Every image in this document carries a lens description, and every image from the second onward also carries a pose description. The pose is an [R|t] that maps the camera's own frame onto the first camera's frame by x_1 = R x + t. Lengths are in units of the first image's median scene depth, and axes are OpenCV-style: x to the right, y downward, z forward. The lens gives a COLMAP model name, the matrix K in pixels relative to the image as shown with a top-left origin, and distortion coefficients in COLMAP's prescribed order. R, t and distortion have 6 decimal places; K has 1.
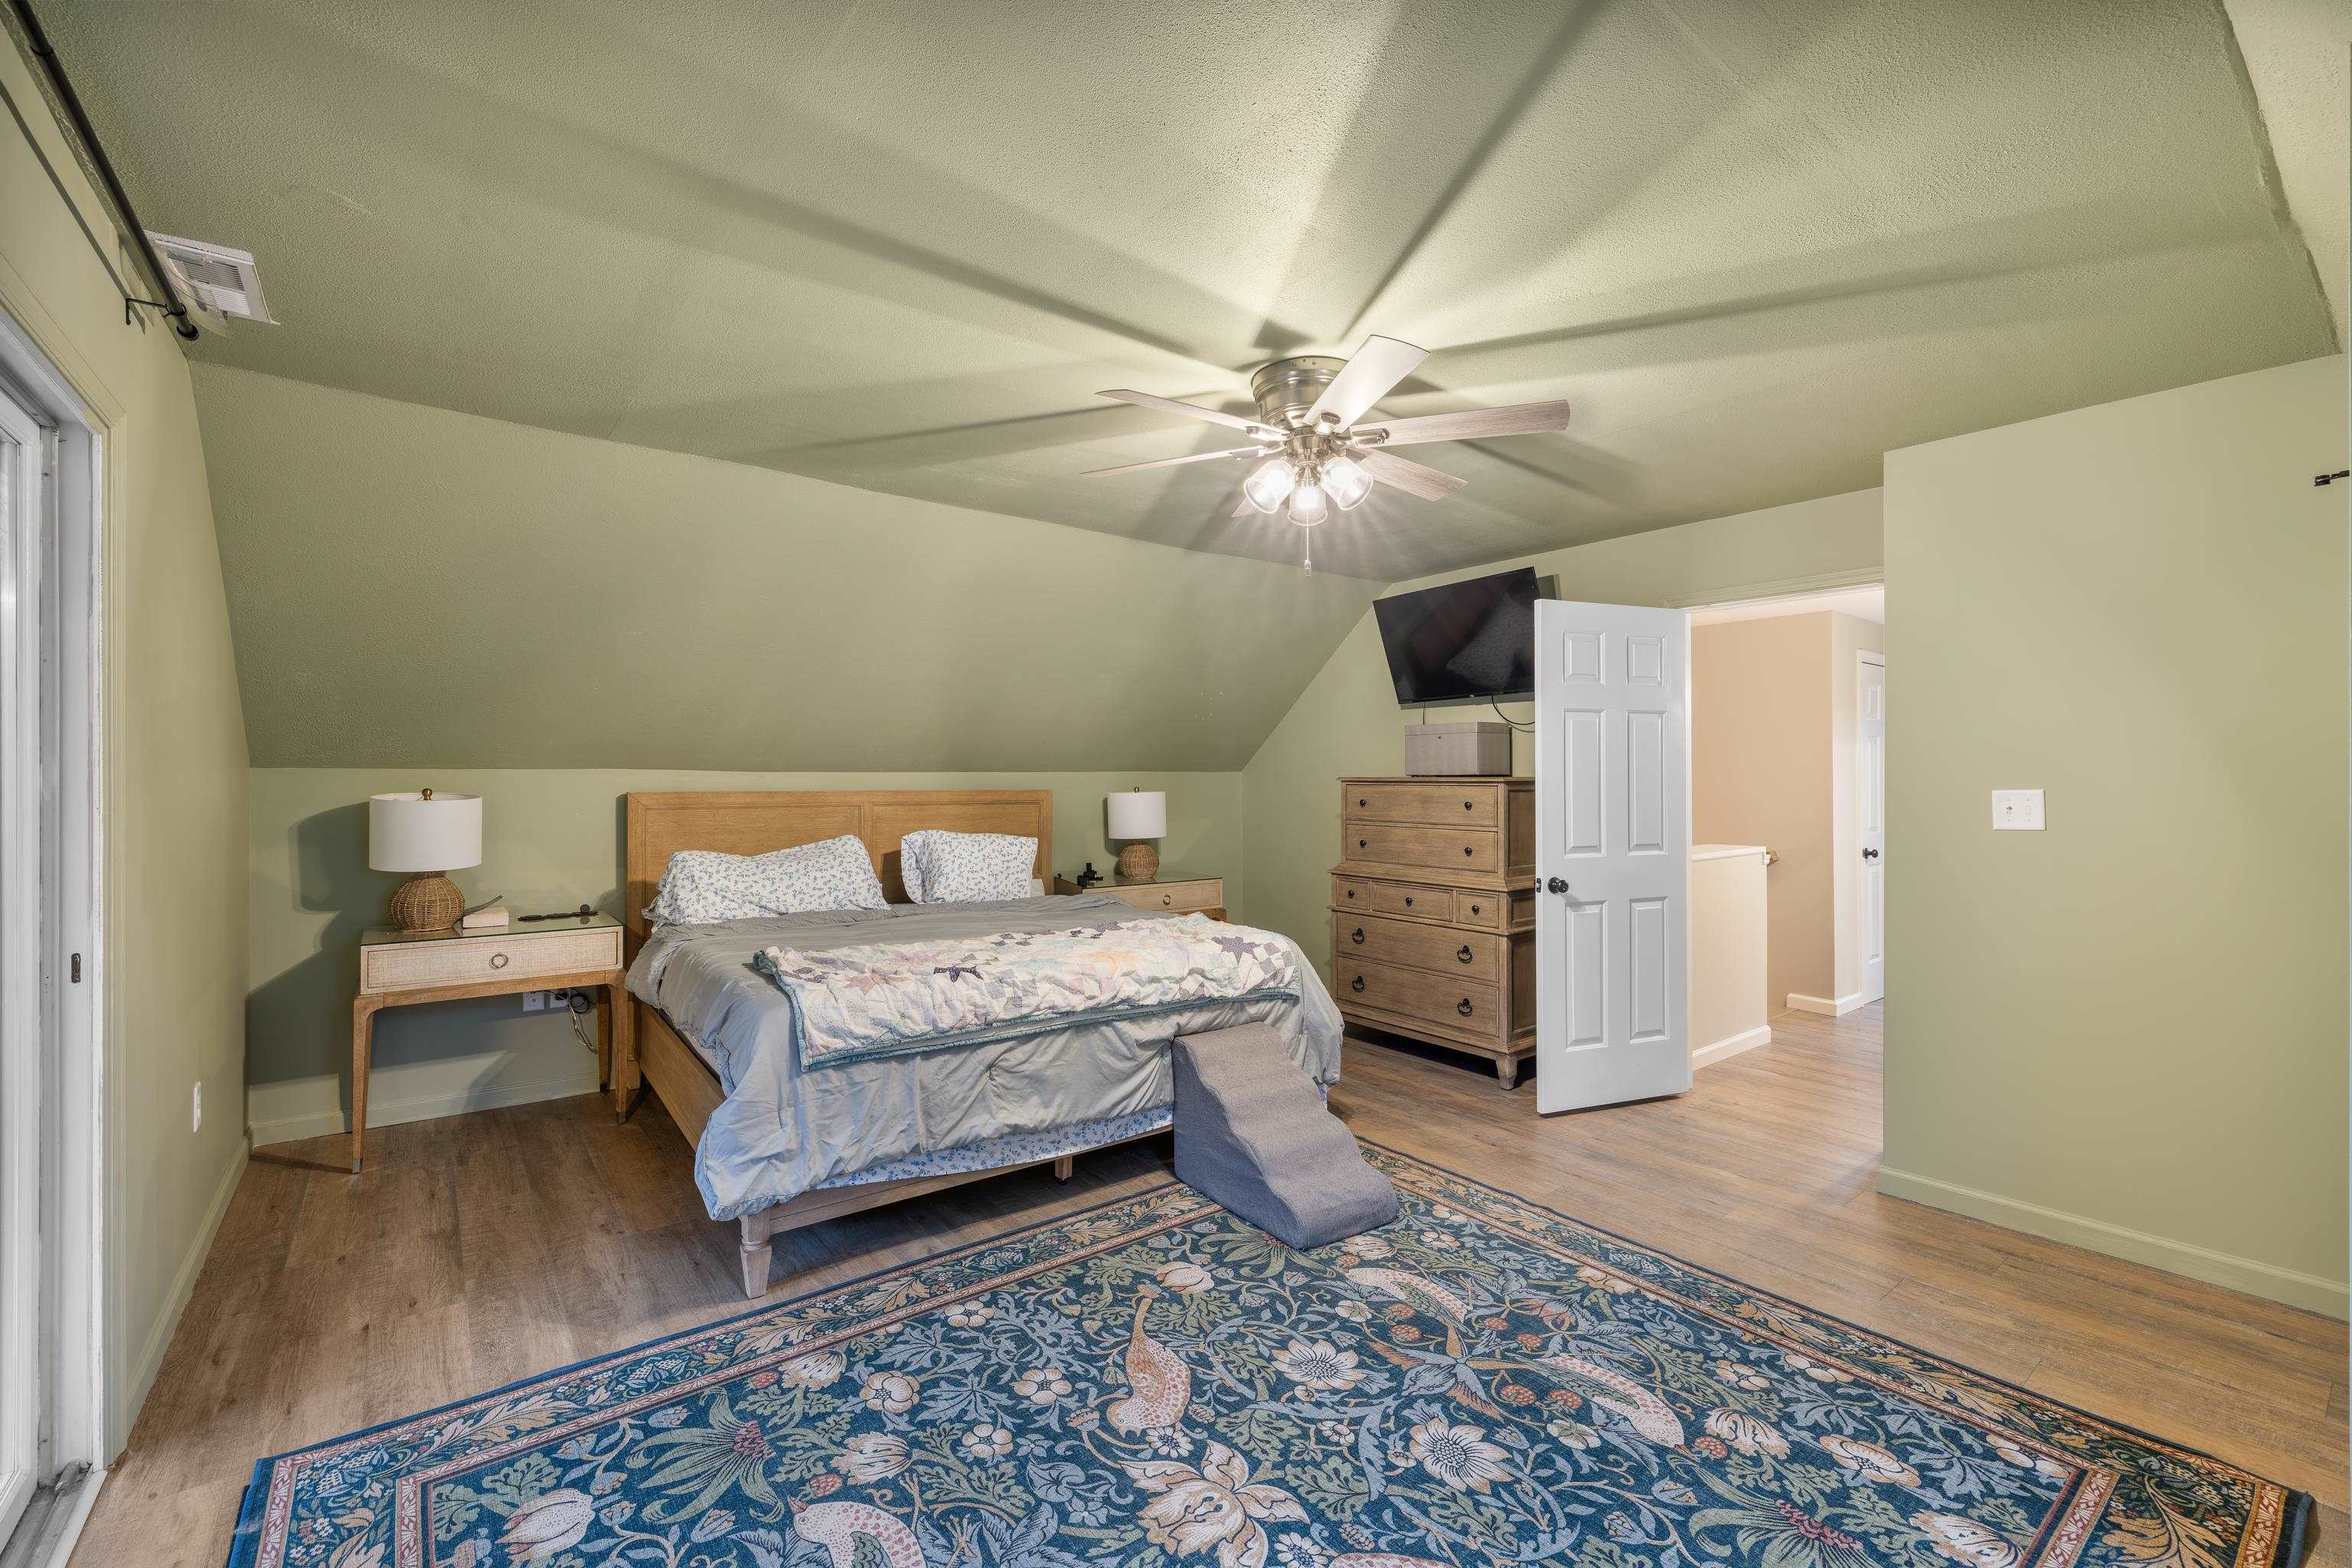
lens RADIAL K [[990.0, 0, 1167.4], [0, 990.0, 785.3], [0, 0, 1]] dist [0.001010, -0.000085]
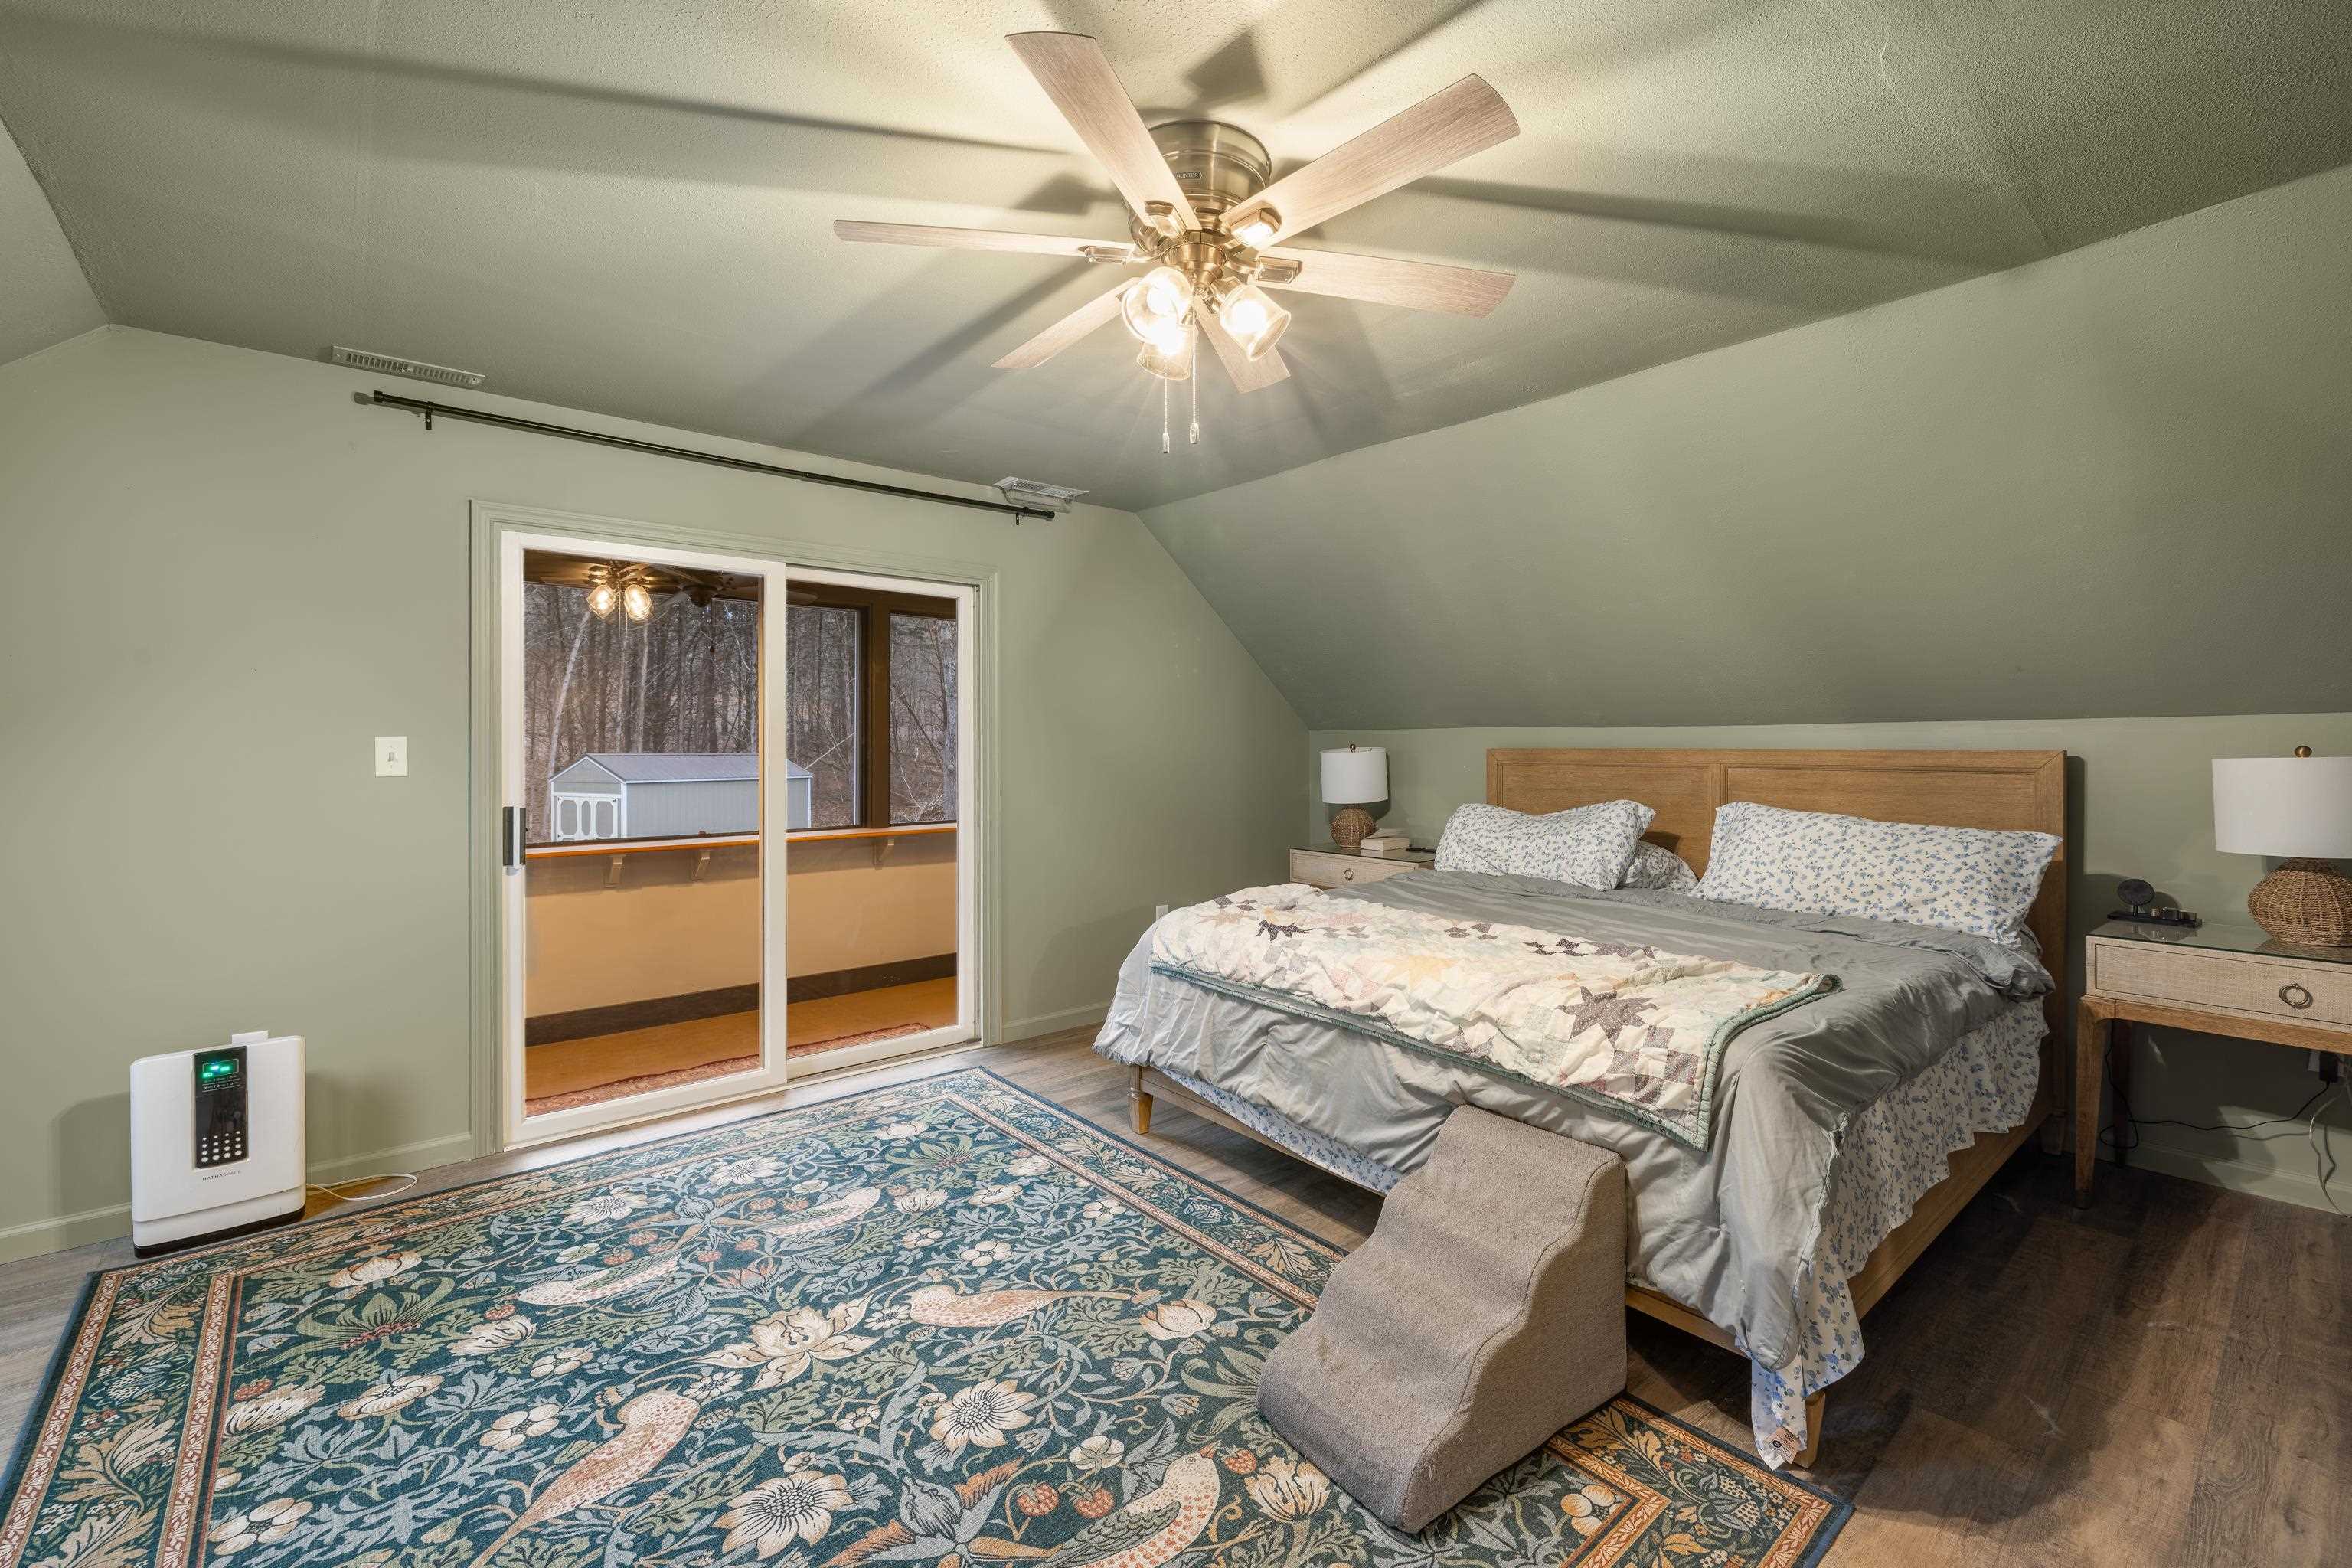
lens RADIAL K [[990.0, 0, 1174.8], [0, 990.0, 751.4], [0, 0, 1]] dist [0.001010, -0.000085]
pose [[0.052770, 0.007377, -0.998579, 1.016301], [-0.001808, 0.999972, 0.007292, 0.005359], [0.998605, 0.001420, 0.052782, 1.123579]]
